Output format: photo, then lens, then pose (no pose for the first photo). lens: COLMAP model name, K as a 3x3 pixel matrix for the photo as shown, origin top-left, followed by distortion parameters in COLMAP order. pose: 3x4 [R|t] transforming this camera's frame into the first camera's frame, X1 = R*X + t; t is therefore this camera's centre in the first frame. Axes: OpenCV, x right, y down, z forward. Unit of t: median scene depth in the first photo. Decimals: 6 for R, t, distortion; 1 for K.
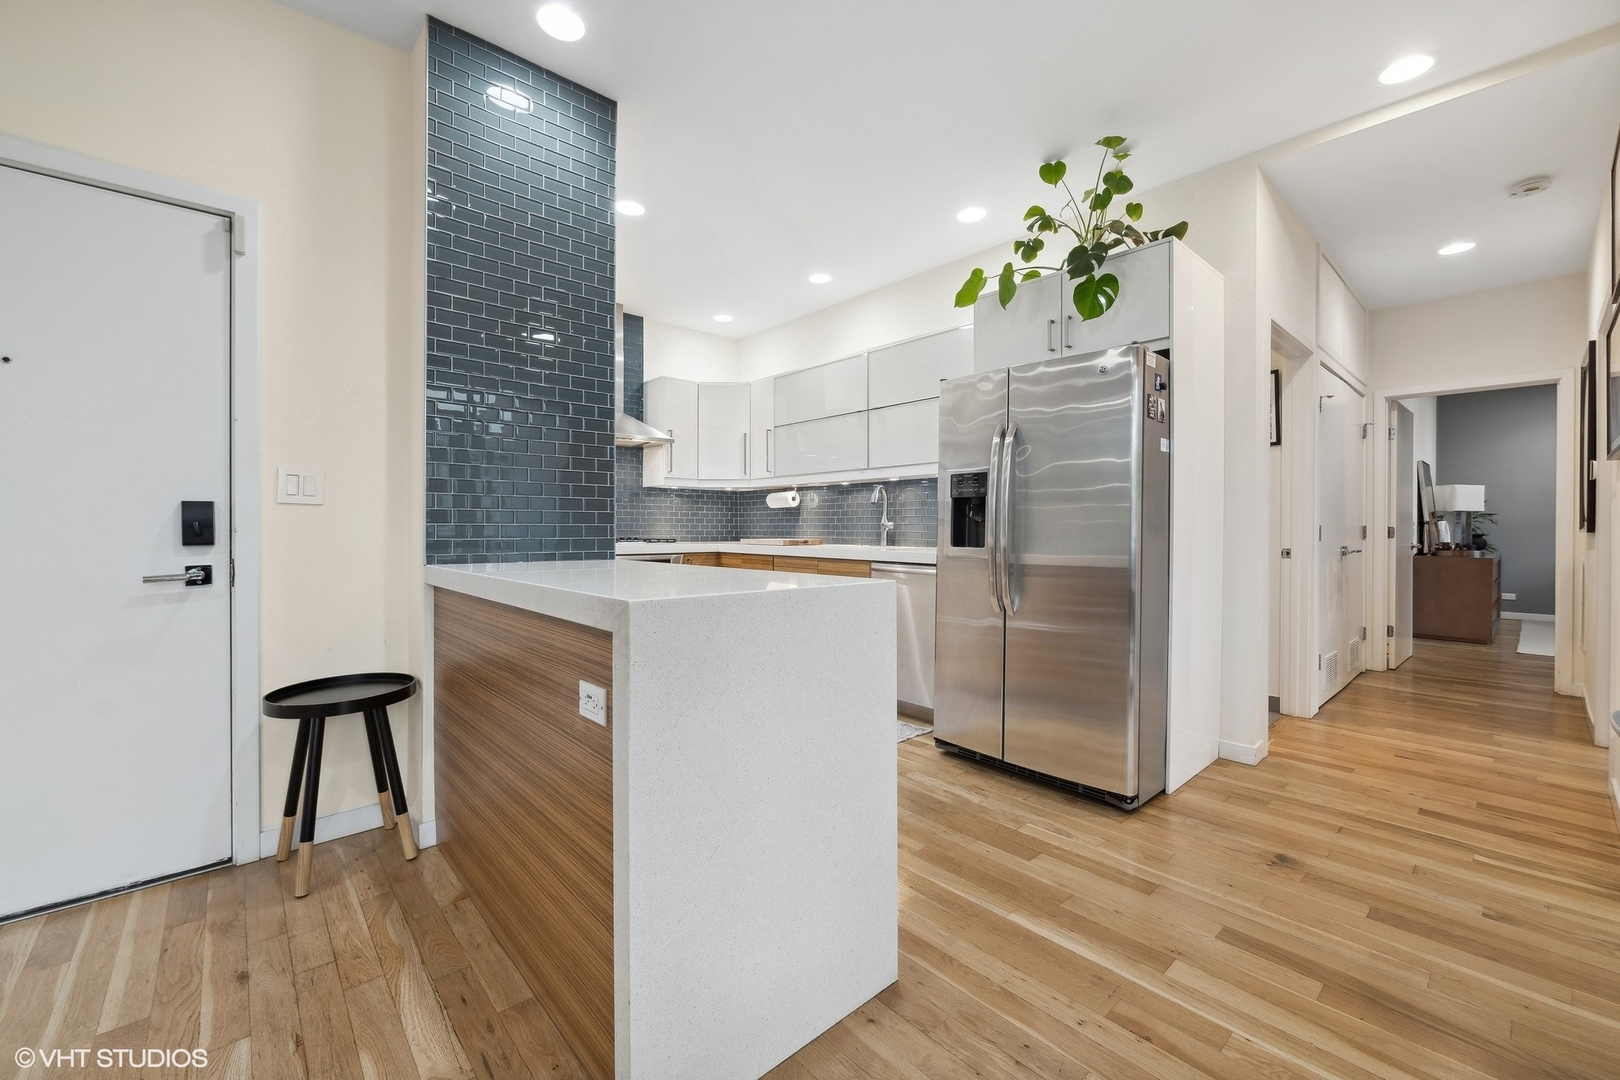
lens RADIAL K [[634.2, 0, 819.3], [0, 634.2, 529.2], [0, 0, 1]] dist [-0.000883, -0.000282]
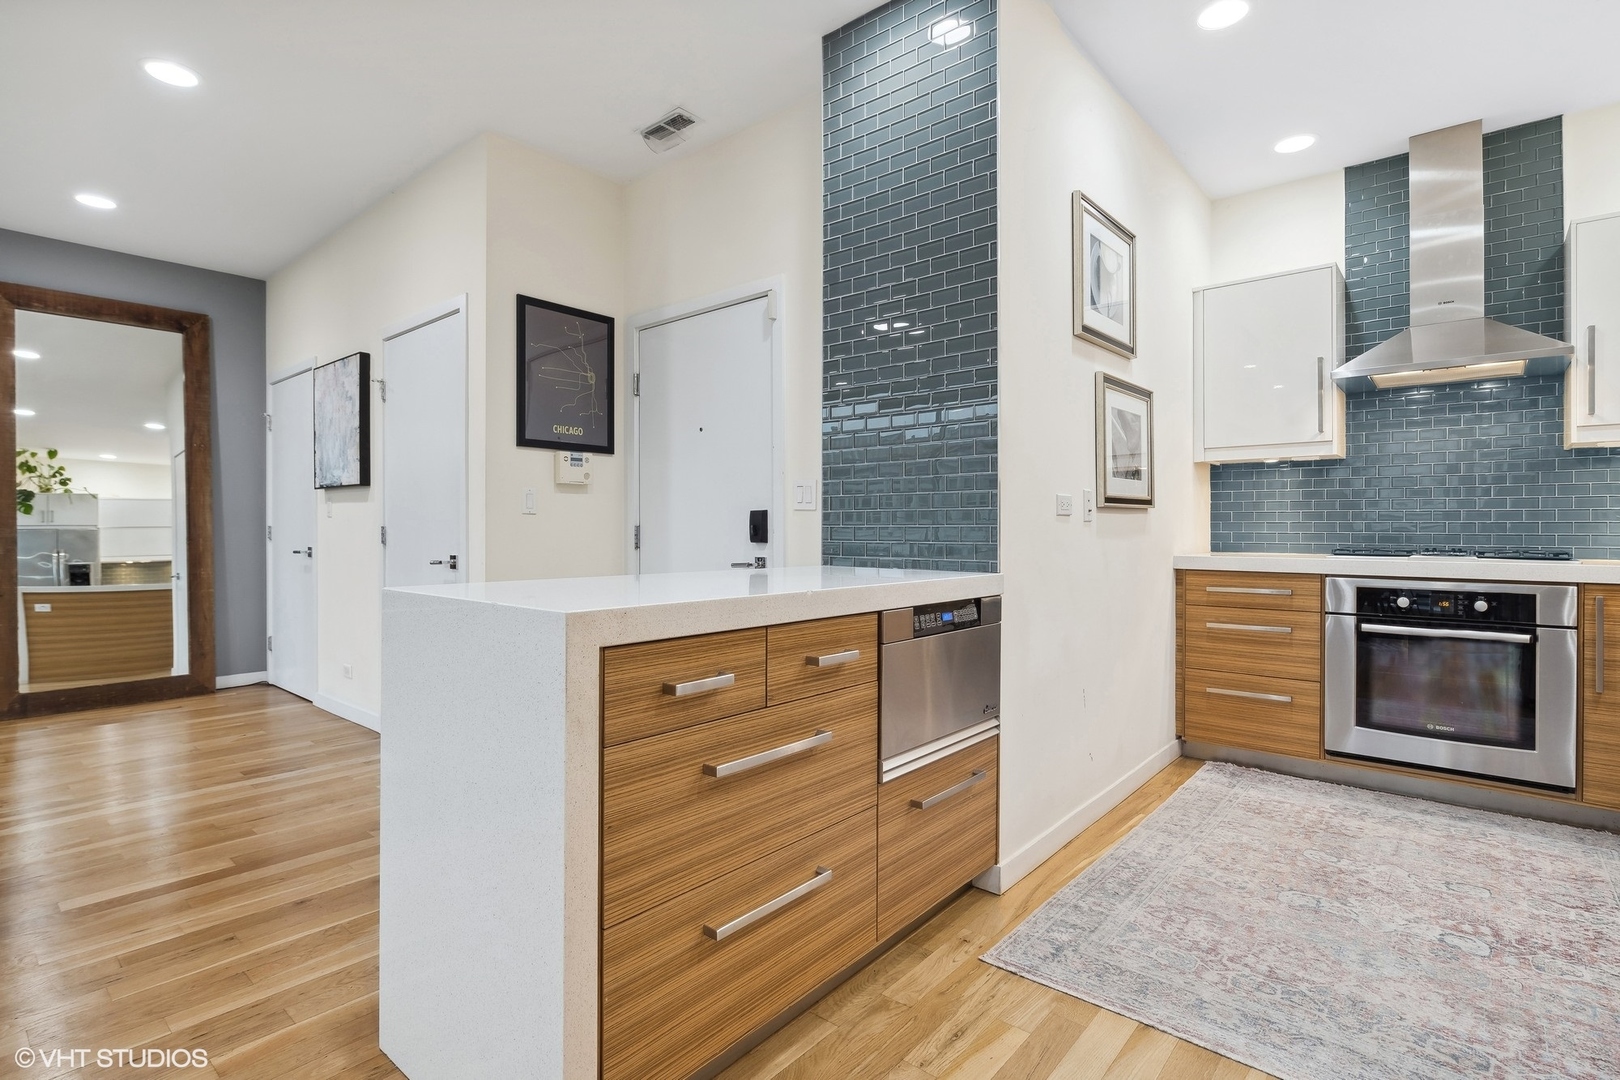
lens RADIAL K [[780.6, 0, 803.6], [0, 780.6, 529.4], [0, 0, 1]] dist [-0.003677, -0.000278]
pose [[0.131123, -0.000884, -0.991366, 0.461763], [-0.002923, 0.999995, -0.001278, -0.000852], [0.991362, 0.003066, 0.131120, 0.572564]]
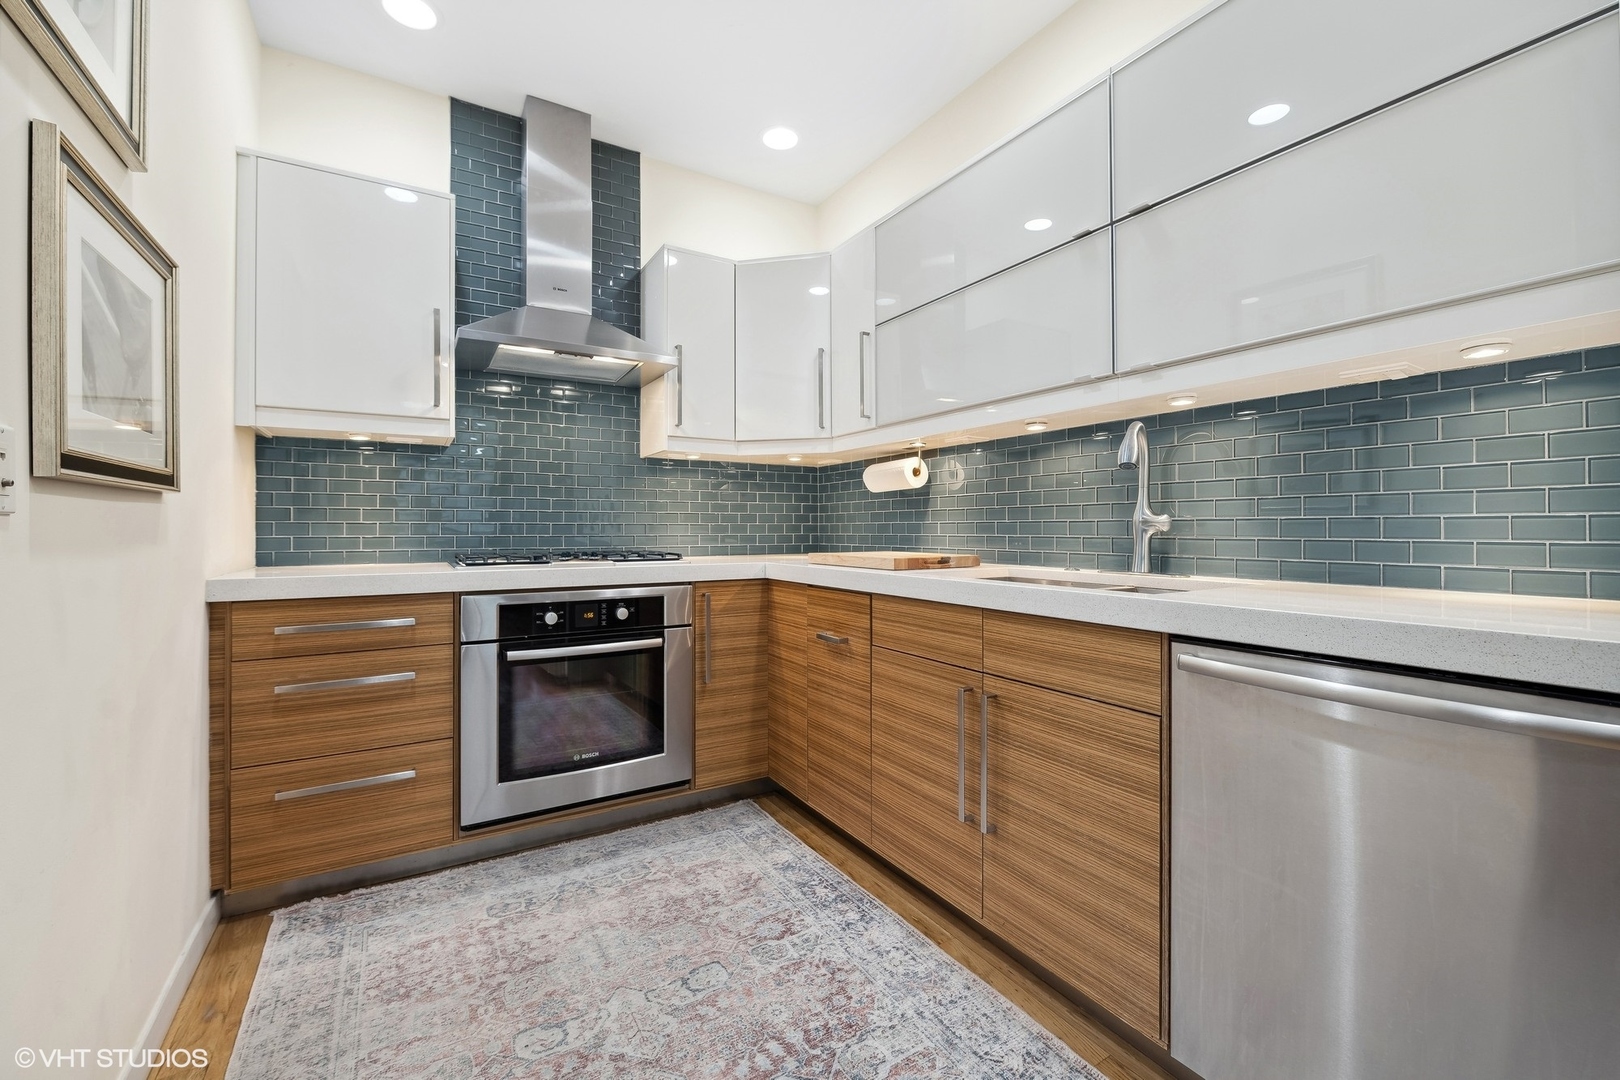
lens RADIAL K [[663.2, 0, 832.3], [0, 663.2, 522.7], [0, 0, 1]] dist [-0.010950, -0.000281]
pose [[0.987197, -0.006961, -0.159352, -0.039177], [0.005200, 0.999921, -0.011466, -0.004294], [0.159419, 0.010491, 0.987155, 0.823844]]
